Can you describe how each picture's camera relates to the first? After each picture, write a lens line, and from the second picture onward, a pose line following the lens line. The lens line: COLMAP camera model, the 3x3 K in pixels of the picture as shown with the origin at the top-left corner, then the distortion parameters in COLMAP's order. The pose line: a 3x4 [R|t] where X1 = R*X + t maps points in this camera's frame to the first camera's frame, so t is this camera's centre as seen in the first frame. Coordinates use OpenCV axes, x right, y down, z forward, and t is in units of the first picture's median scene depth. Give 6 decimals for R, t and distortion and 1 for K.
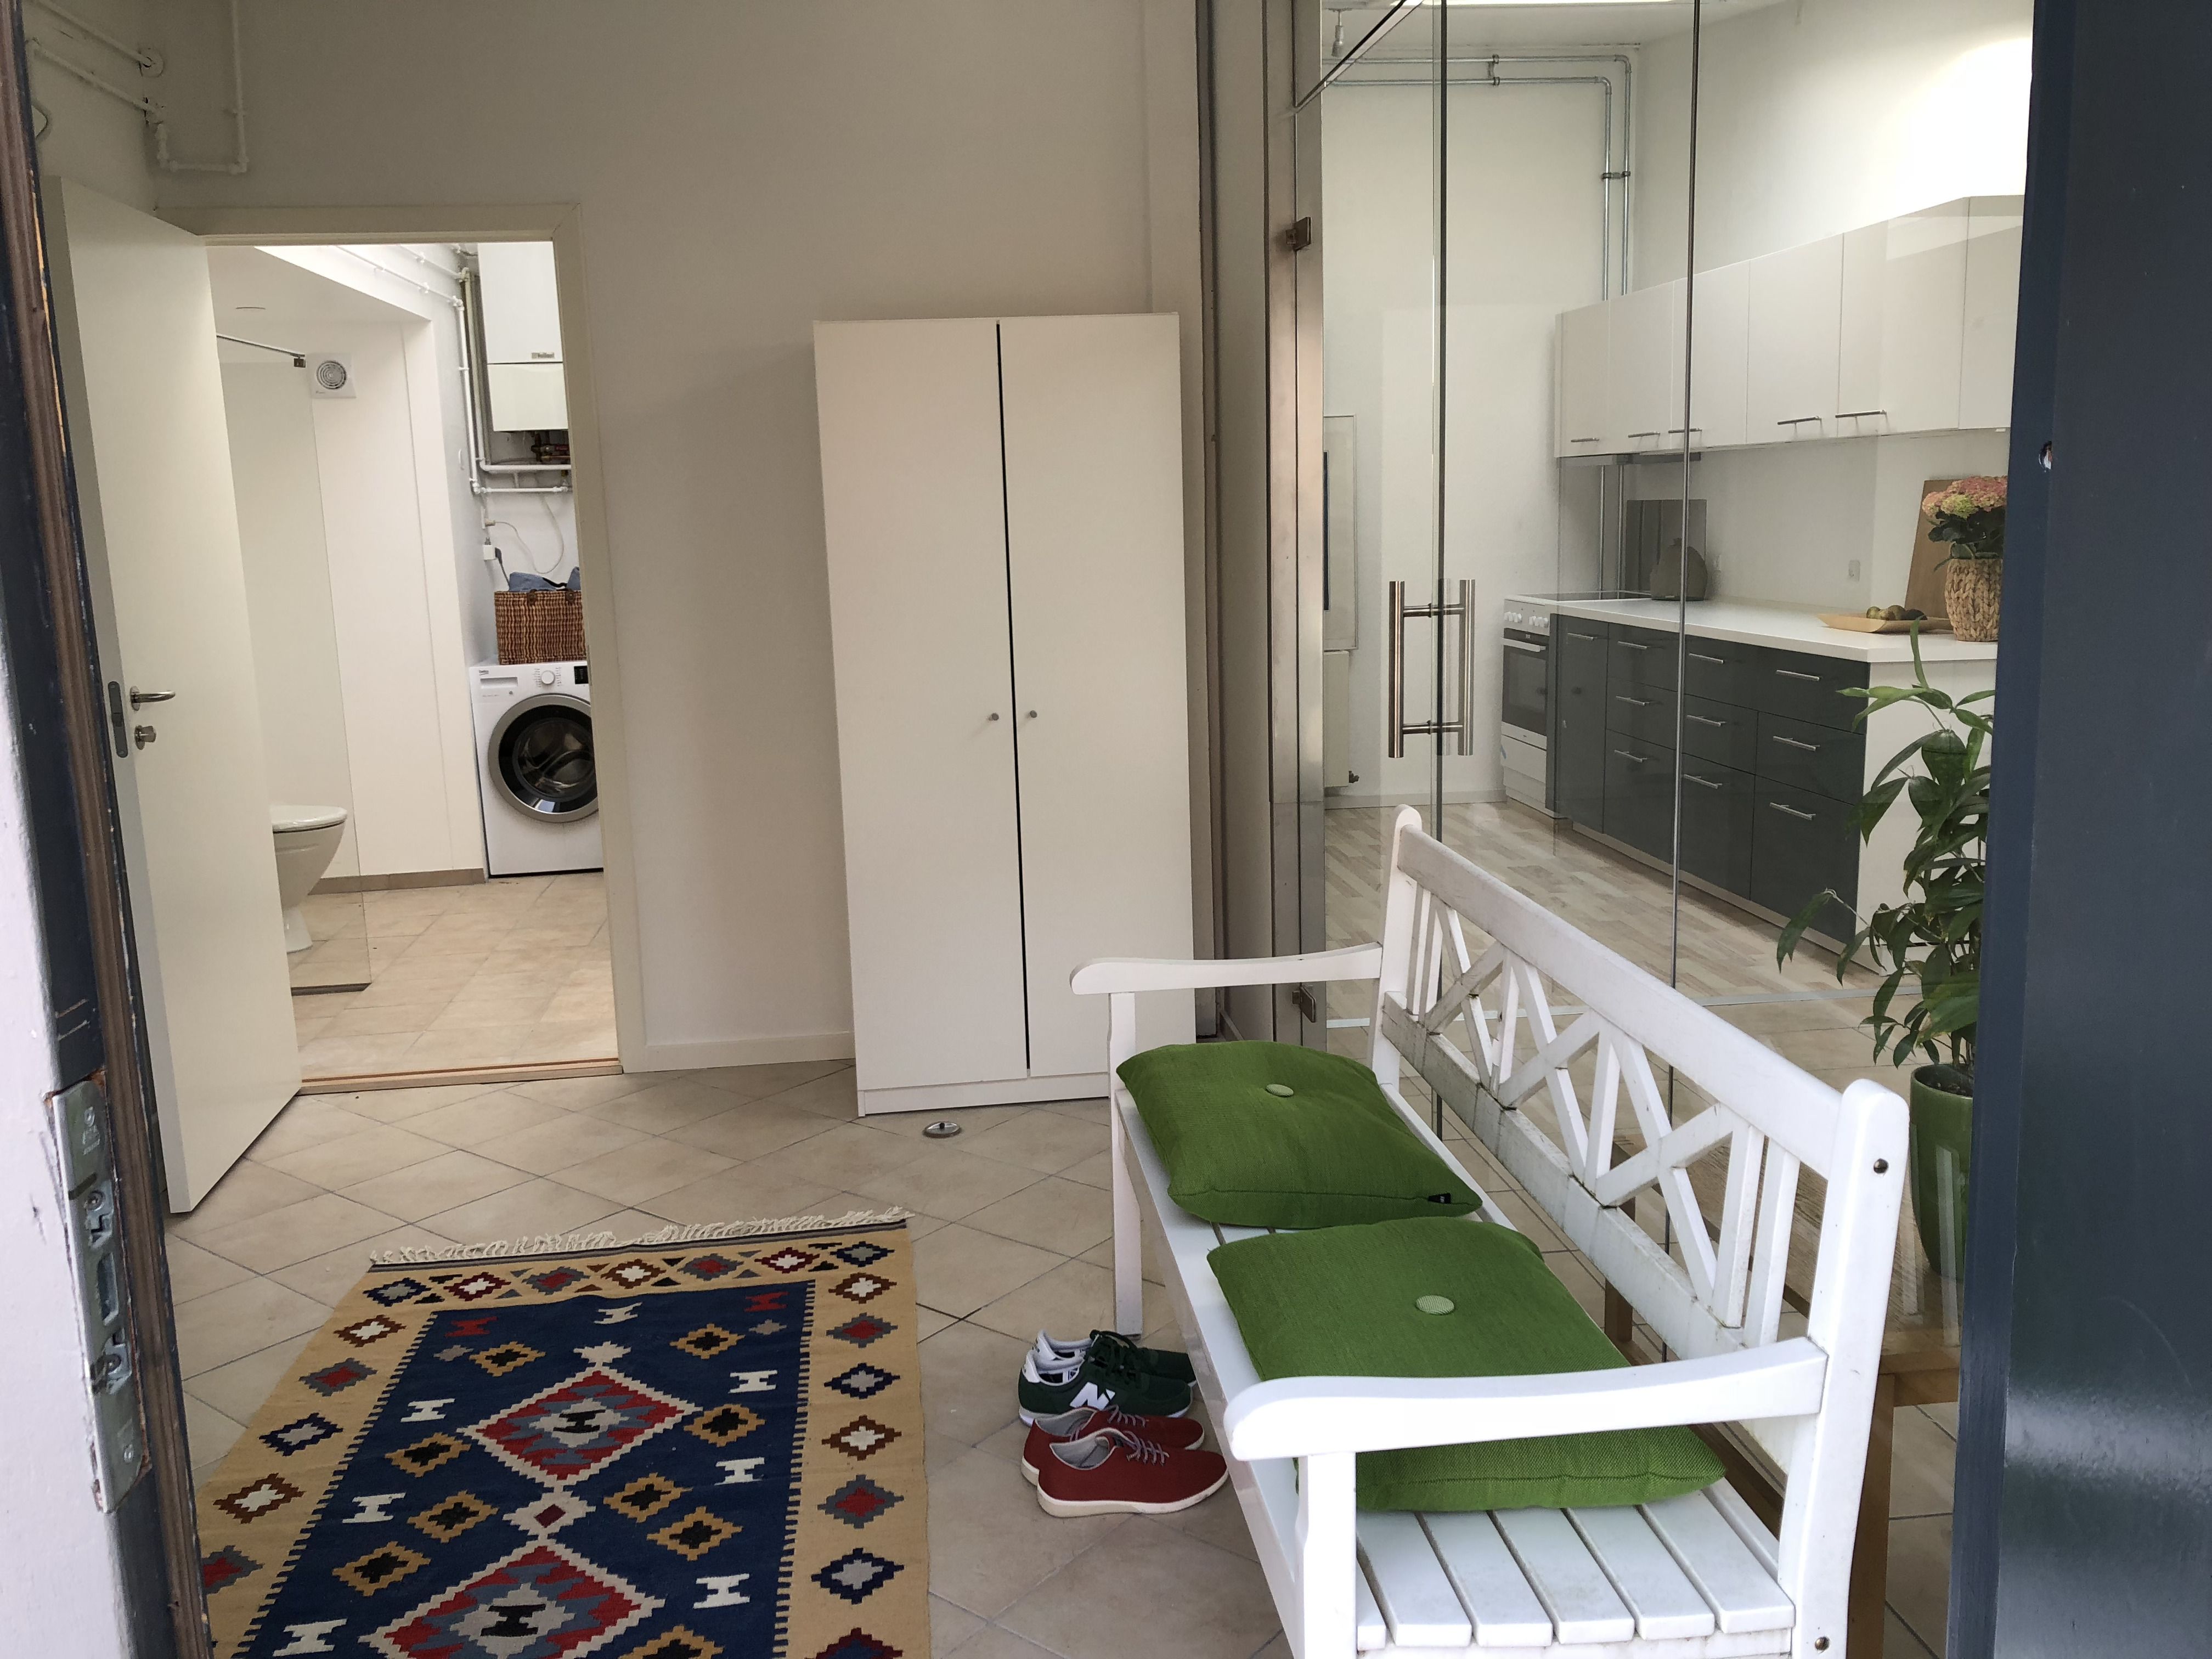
lens RADIAL K [[1797.0, 0, 1106.0], [0, 1797.0, 829.5], [0, 0, 1]] dist [0.006578, 0.005673]
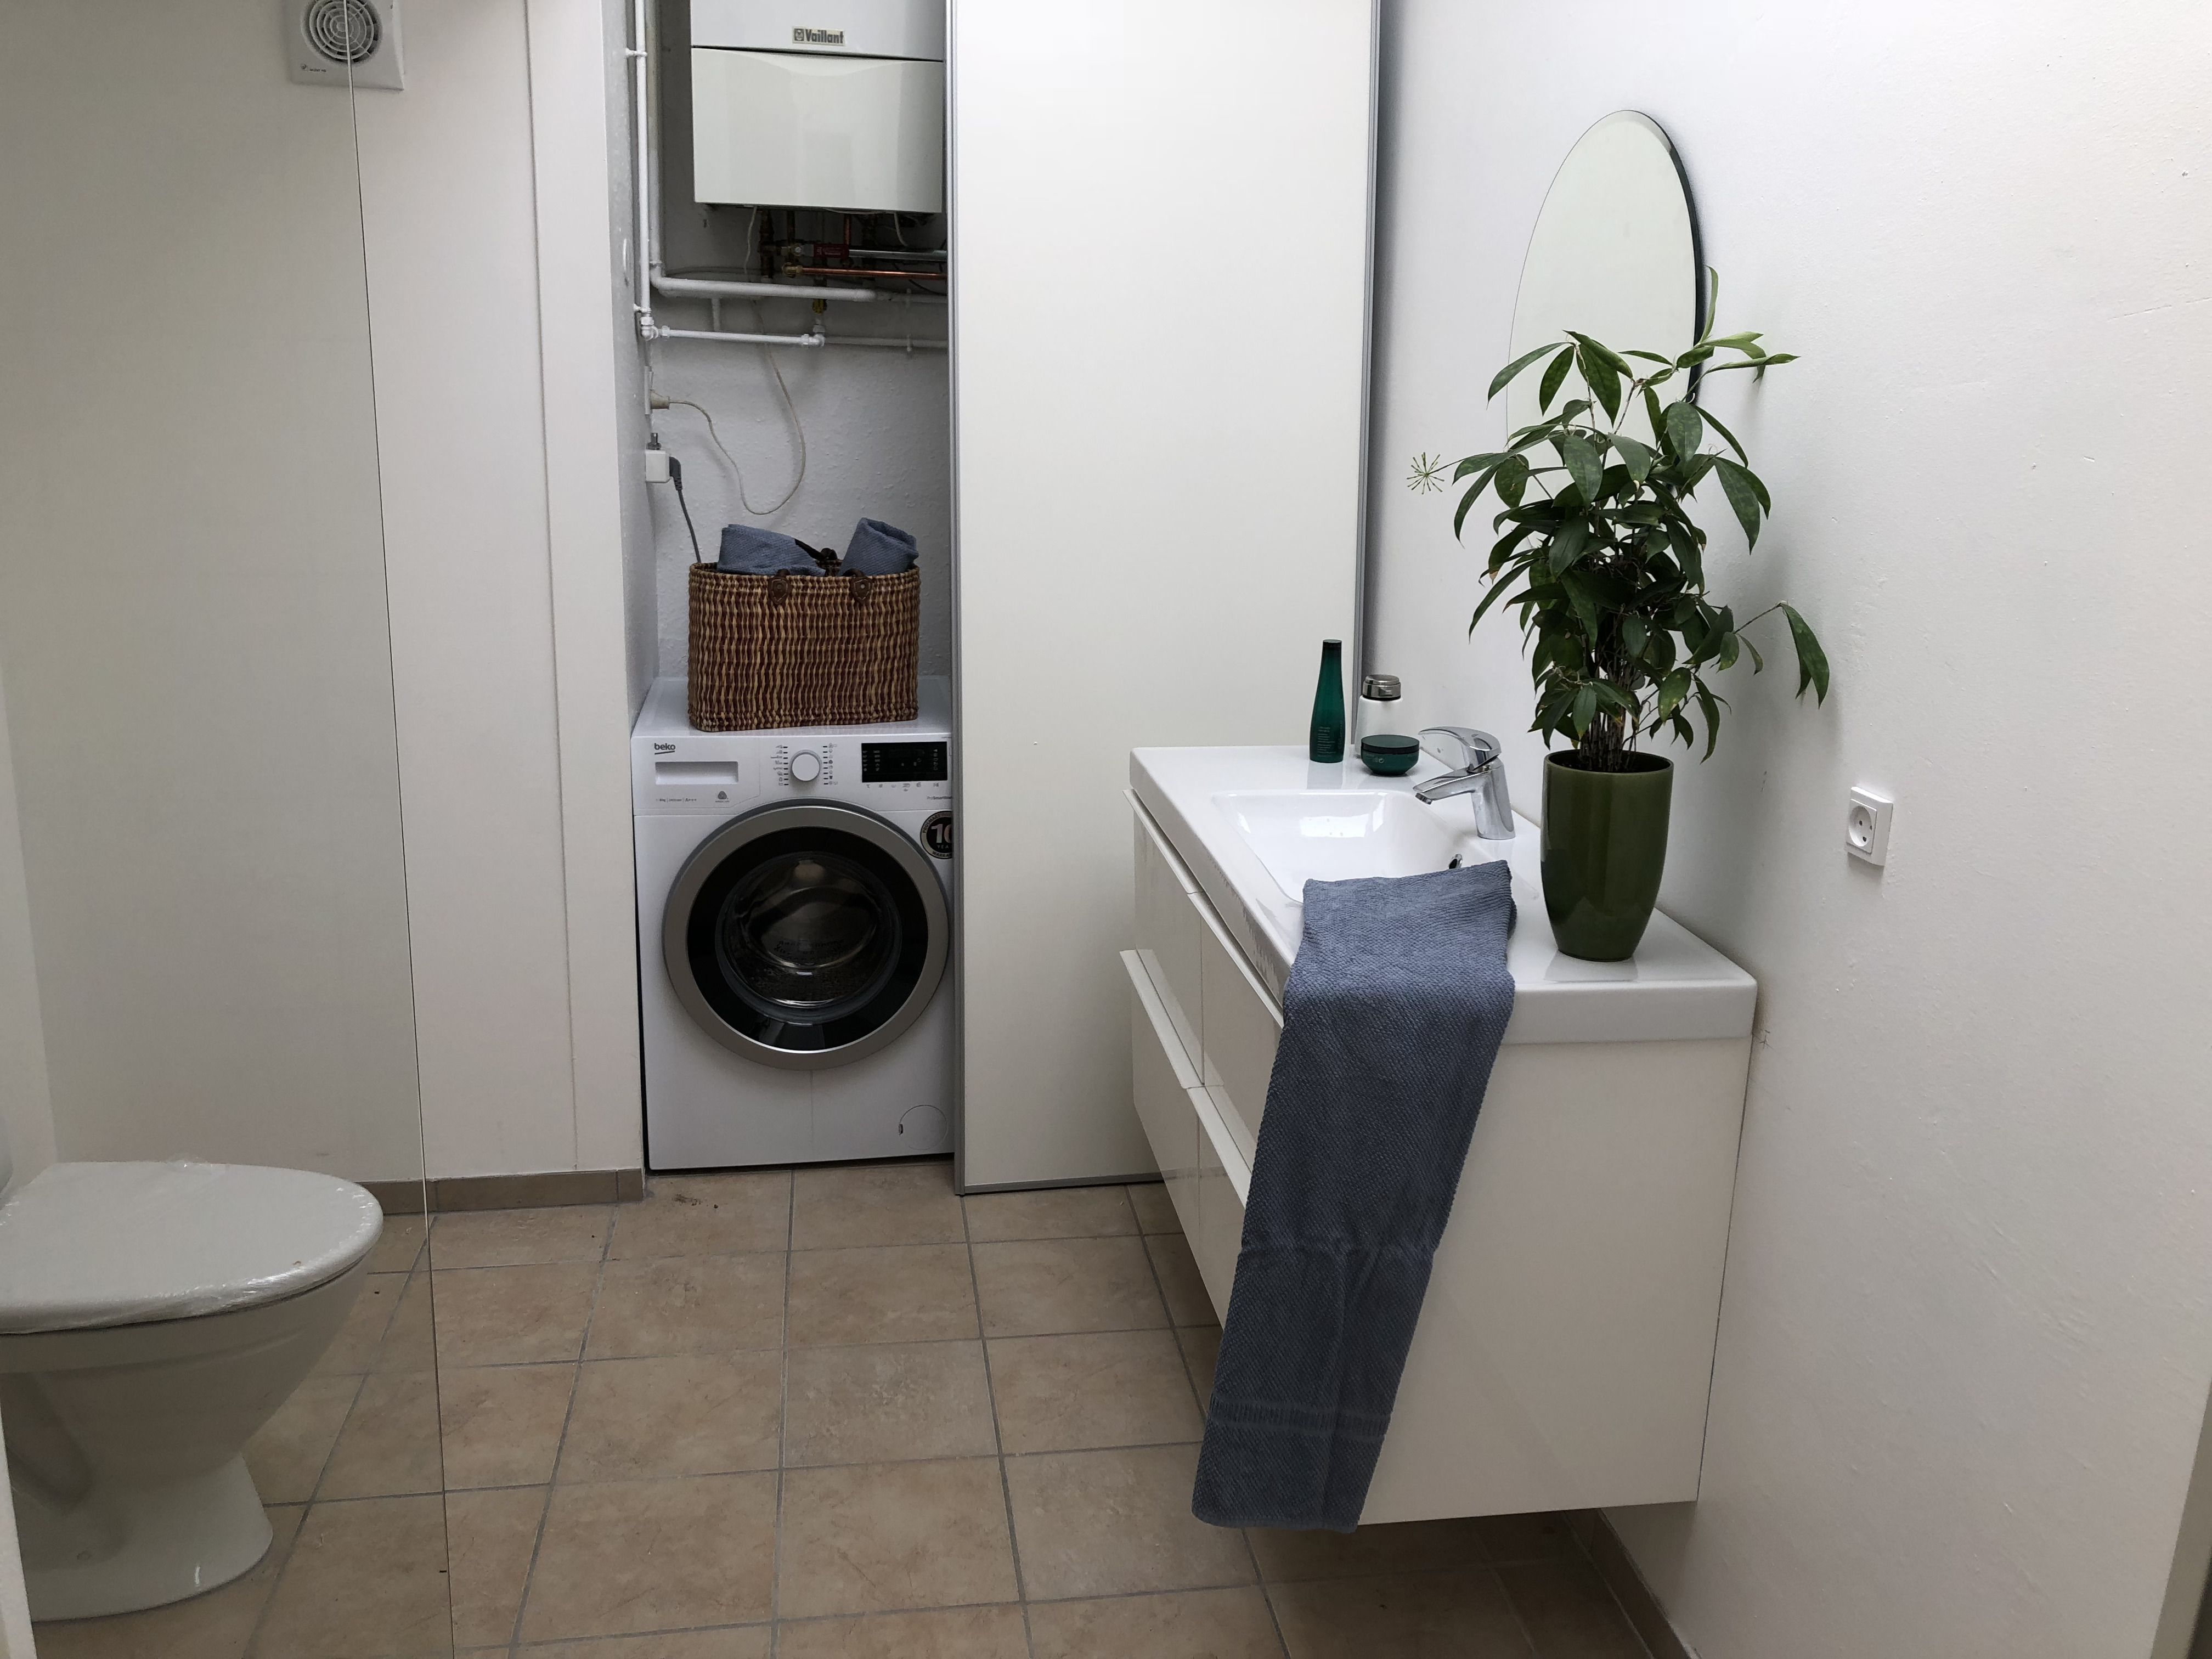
lens RADIAL K [[1760.2, 0, 1110.6], [0, 1760.2, 769.4], [0, 0, 1]] dist [0.046327, 0.002468]
pose [[0.997033, 0.049587, 0.058877, -0.257527], [-0.053144, 0.996755, 0.060466, -0.113553], [-0.055688, -0.063416, 0.996432, 0.547658]]
